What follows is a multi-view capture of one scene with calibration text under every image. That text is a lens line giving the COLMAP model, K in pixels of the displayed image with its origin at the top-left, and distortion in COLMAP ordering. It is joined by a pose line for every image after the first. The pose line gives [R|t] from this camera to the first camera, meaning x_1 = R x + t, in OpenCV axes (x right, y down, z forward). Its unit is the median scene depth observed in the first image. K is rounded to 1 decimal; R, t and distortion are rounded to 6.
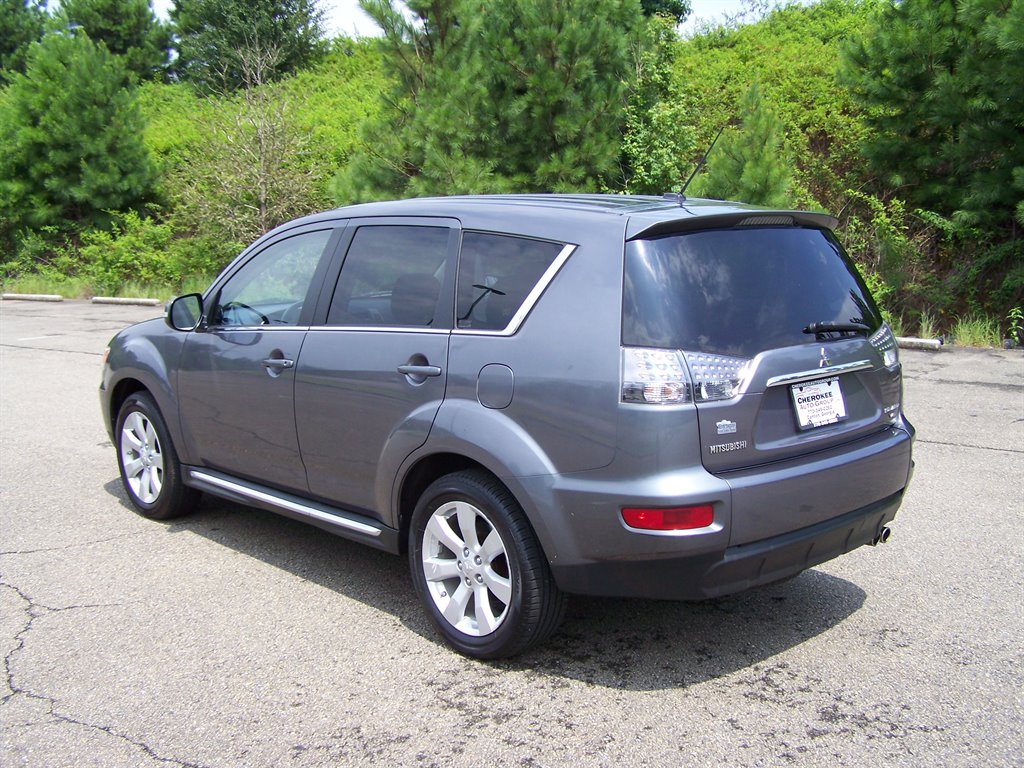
lens RADIAL K [[1144.1, 0, 502.2], [0, 1144.1, 382.3], [0, 0, 1]] dist [-0.051548, 0.000000]
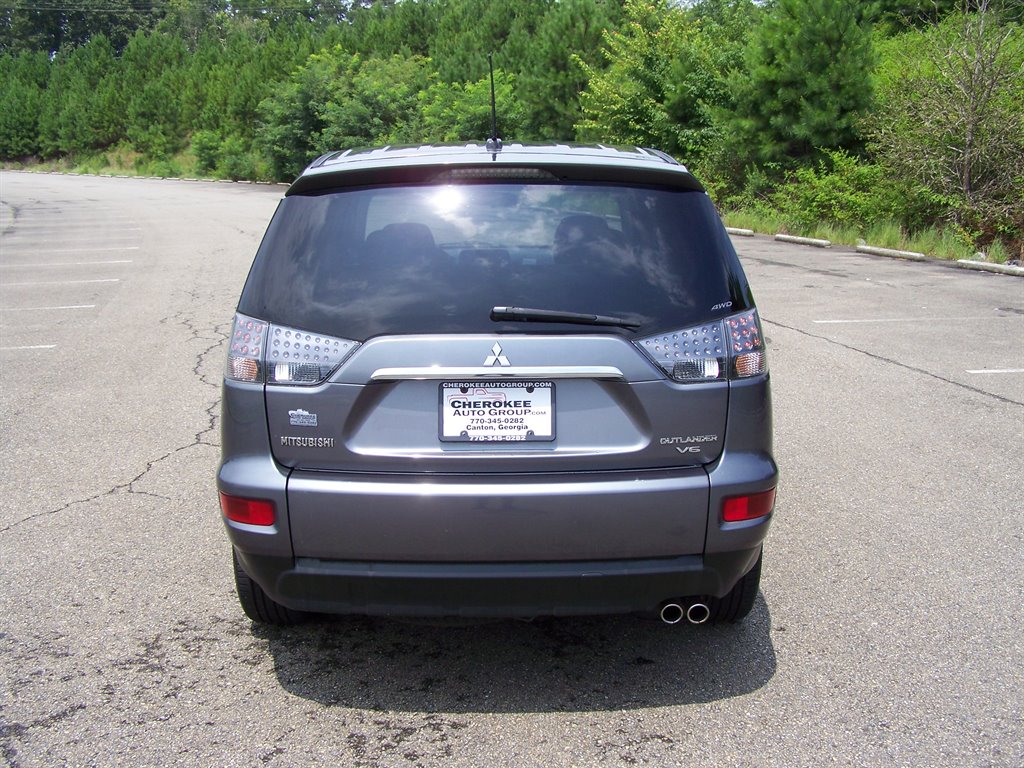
lens RADIAL K [[1144.1, 0, 515.0], [0, 1144.1, 387.7], [0, 0, 1]] dist [-0.051548, 0.000000]
pose [[0.761430, 0.148910, -0.630912, 0.146561], [-0.112485, 0.988845, 0.097637, -0.014487], [0.638413, -0.003375, 0.769687, 0.076911]]
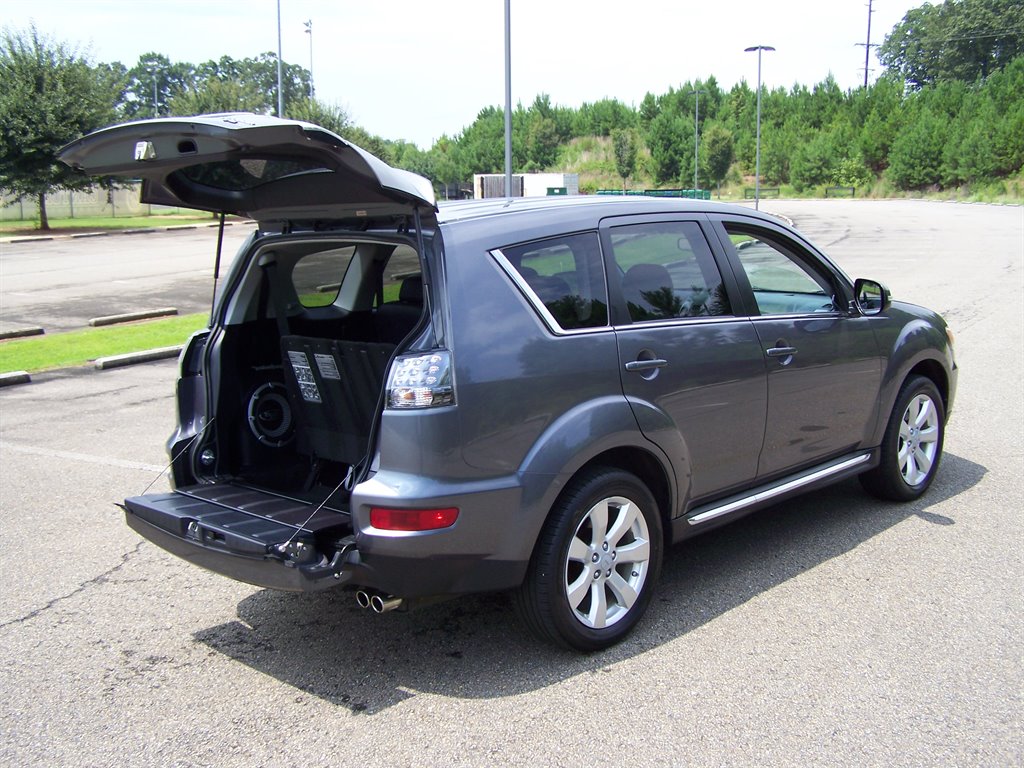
lens RADIAL K [[1144.1, 0, 494.2], [0, 1144.1, 394.0], [0, 0, 1]] dist [-0.051548, 0.000000]
pose [[0.081286, 0.184826, -0.979404, 0.249288], [-0.117886, 0.977541, 0.174690, -0.039854], [0.989695, 0.101258, 0.101249, 0.208569]]
